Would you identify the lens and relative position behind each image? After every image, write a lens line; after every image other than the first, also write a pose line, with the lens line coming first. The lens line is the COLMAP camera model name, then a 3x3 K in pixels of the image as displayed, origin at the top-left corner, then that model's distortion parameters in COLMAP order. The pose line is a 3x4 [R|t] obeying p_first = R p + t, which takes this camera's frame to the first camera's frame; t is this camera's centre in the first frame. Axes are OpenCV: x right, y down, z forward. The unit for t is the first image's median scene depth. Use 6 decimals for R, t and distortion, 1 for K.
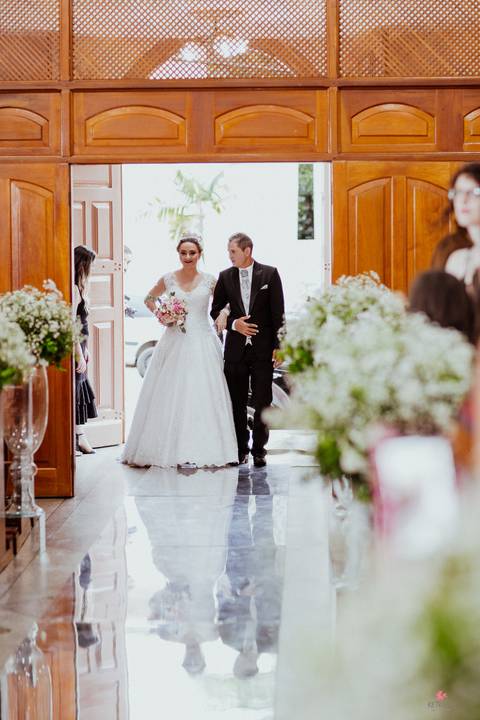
lens RADIAL K [[1838.4, 0, 261.1], [0, 1838.4, 313.1], [0, 0, 1]] dist [-0.131806, 0.000000]
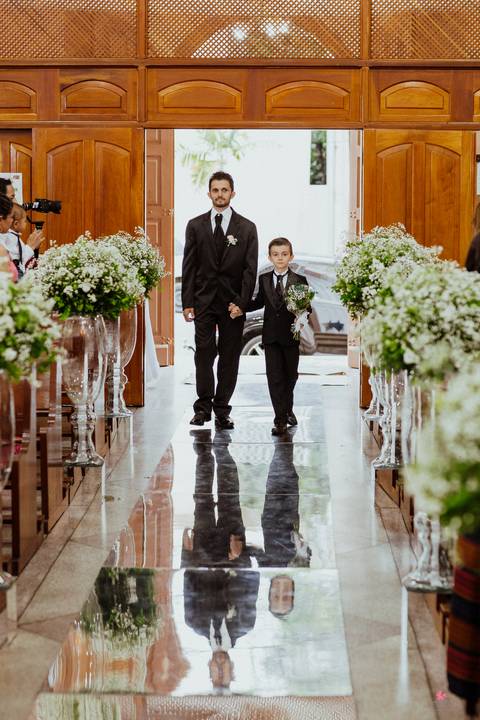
lens RADIAL K [[1749.8, 0, 250.2], [0, 1749.8, 288.8], [0, 0, 1]] dist [-0.173901, 0.000000]
pose [[0.999859, 0.012710, -0.010954, -0.024264], [-0.012479, 0.999704, 0.020896, -0.001433], [0.011217, -0.020757, 0.999722, -0.159298]]
